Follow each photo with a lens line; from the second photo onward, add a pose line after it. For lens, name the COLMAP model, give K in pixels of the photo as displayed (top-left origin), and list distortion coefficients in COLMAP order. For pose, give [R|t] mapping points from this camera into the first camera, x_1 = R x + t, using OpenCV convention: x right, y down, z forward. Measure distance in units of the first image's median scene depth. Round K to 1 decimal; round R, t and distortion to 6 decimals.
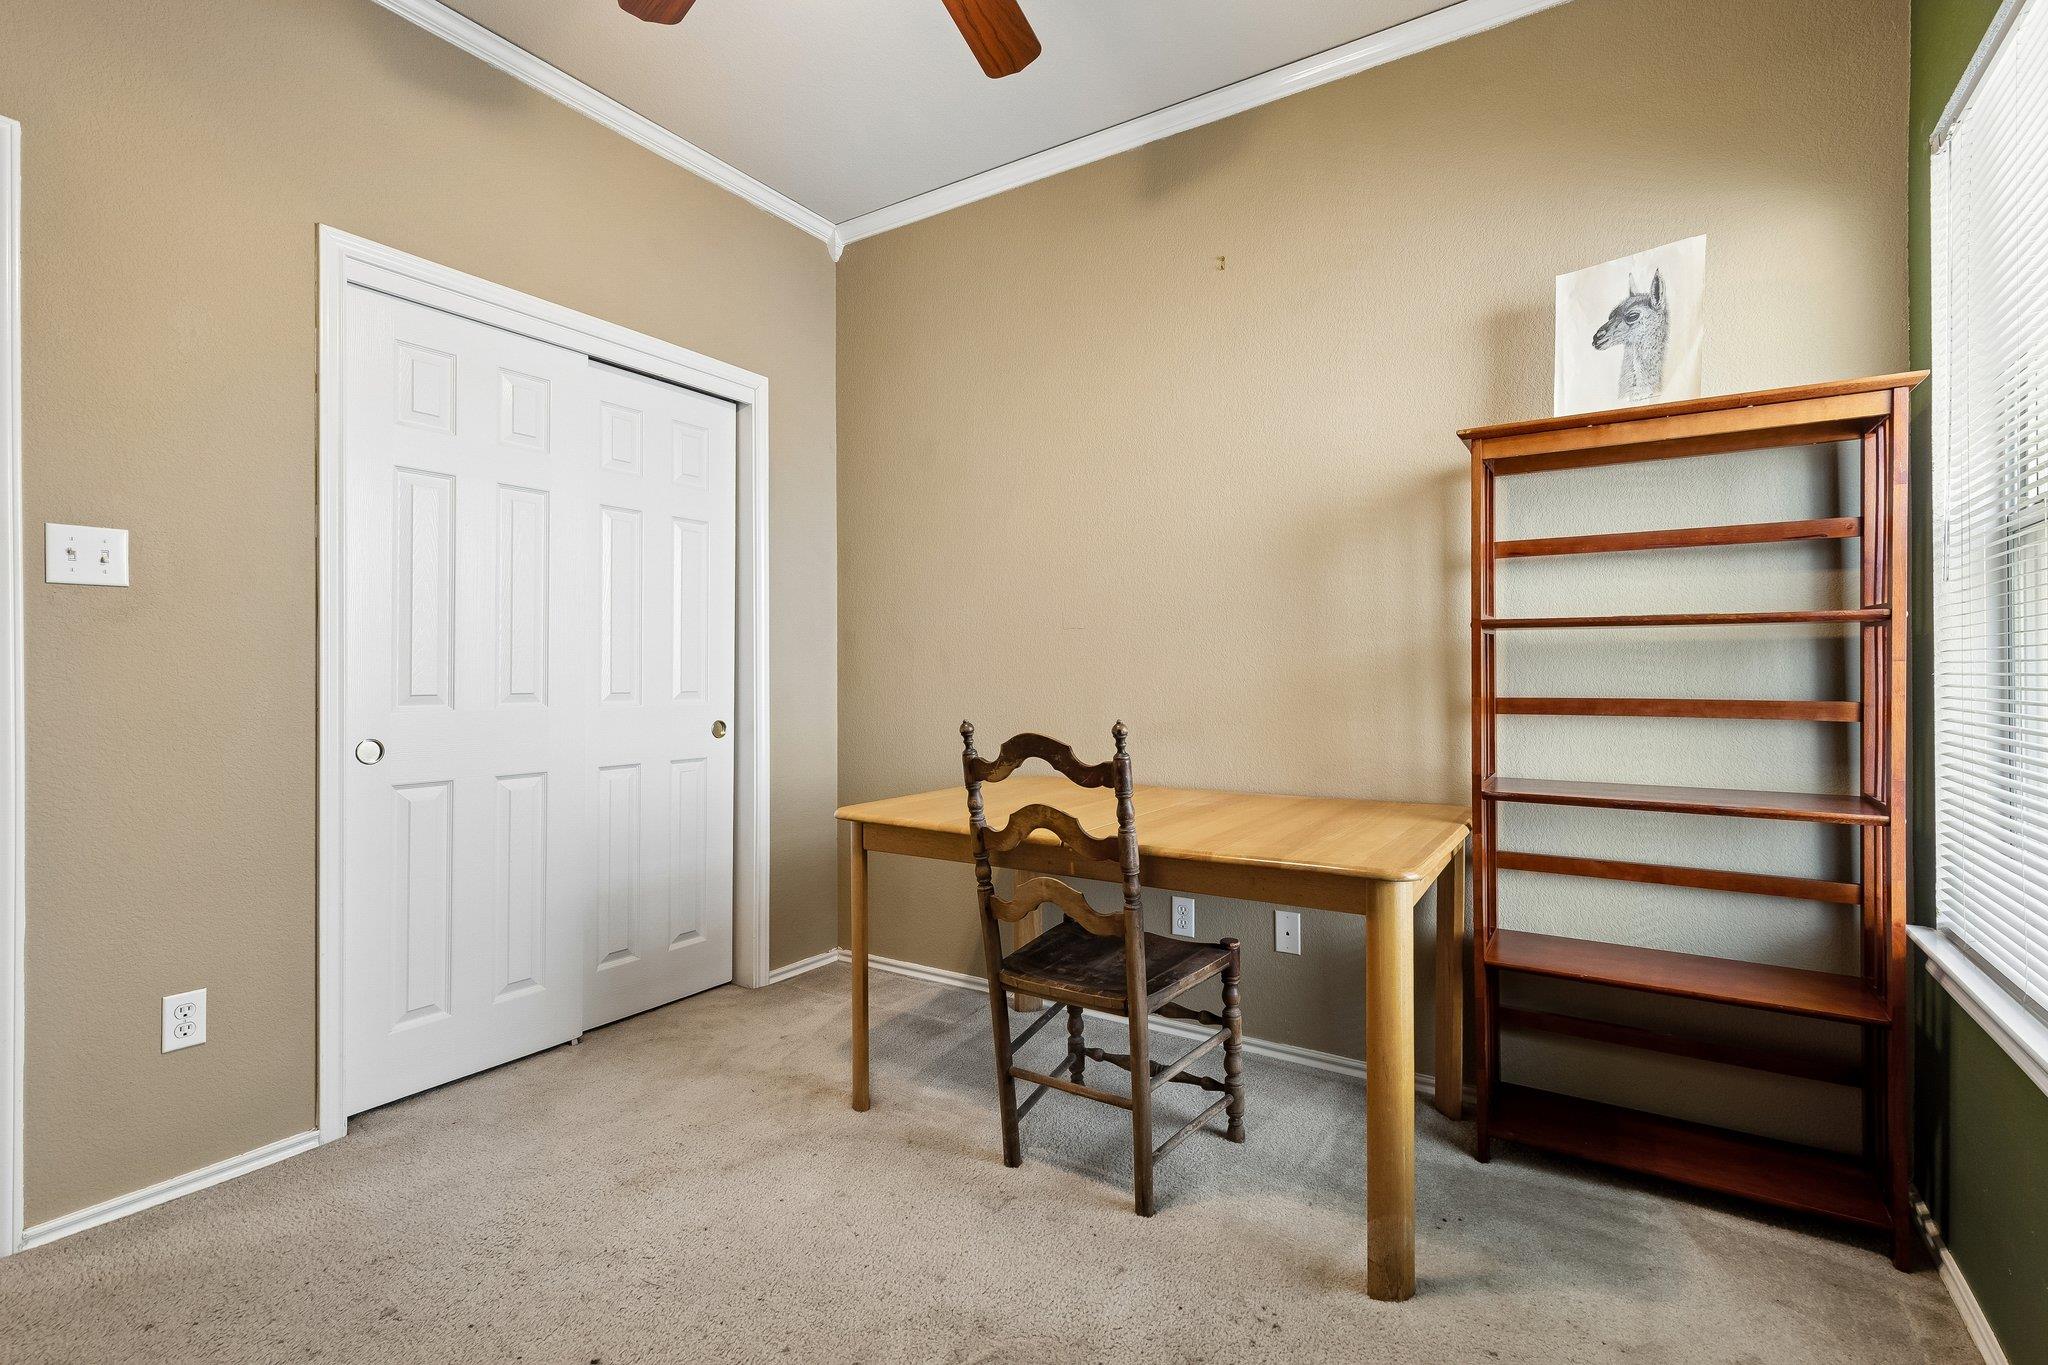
lens RADIAL K [[927.8, 0, 1017.7], [0, 927.8, 676.8], [0, 0, 1]] dist [0.003778, 0.000406]
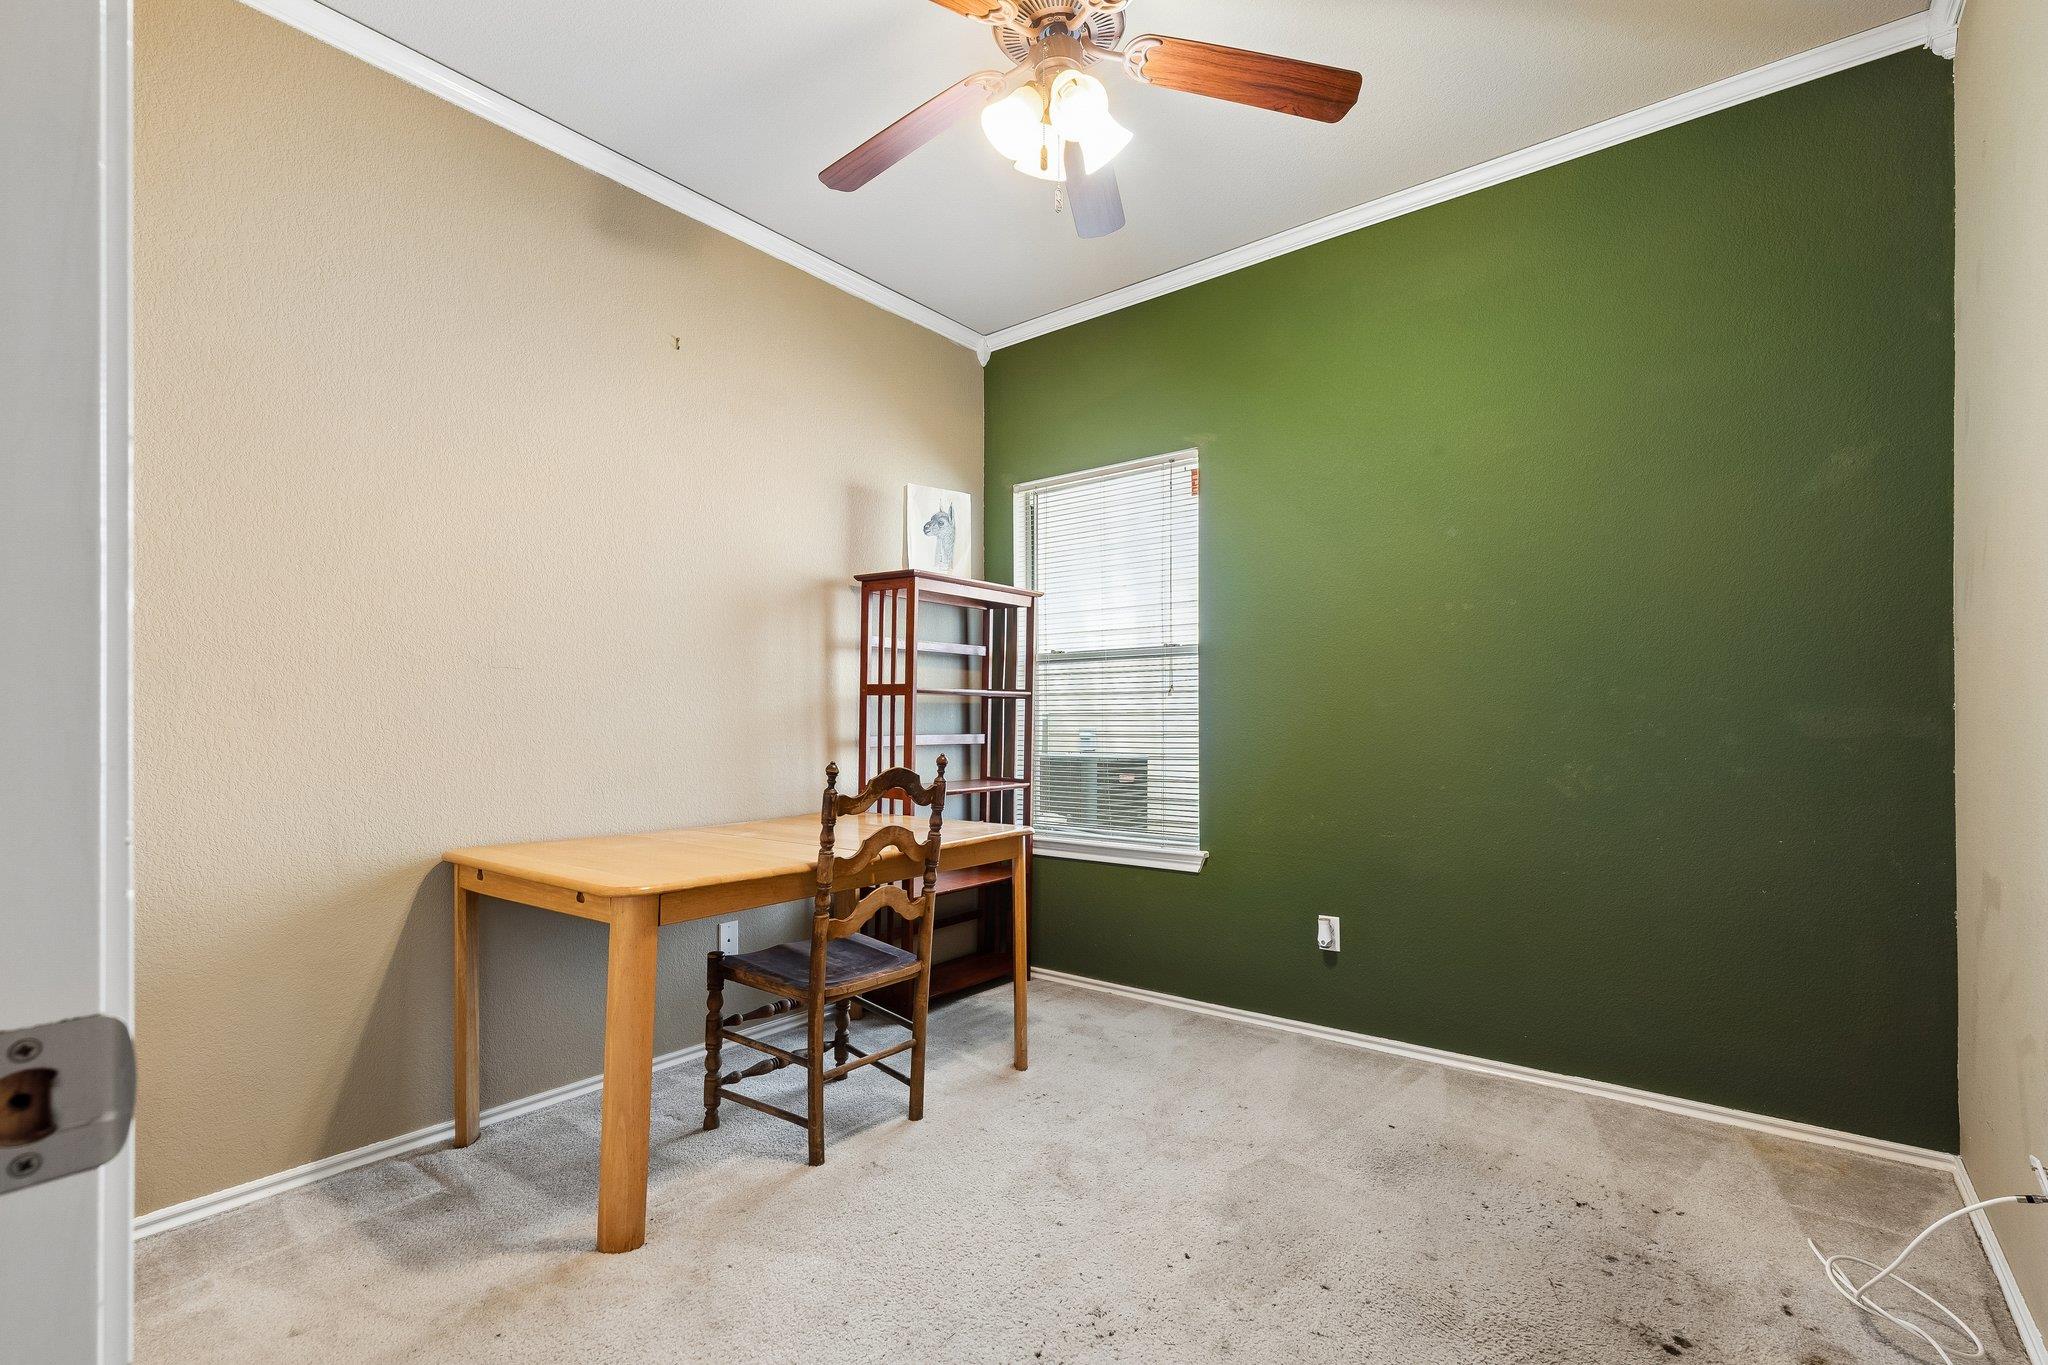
lens RADIAL K [[927.8, 0, 1056.6], [0, 927.8, 726.0], [0, 0, 1]] dist [0.003778, 0.000406]
pose [[0.061716, -0.002523, 0.998091, -1.121834], [0.001217, 0.999996, 0.002453, 0.002141], [-0.998093, 0.001064, 0.061719, 0.664595]]
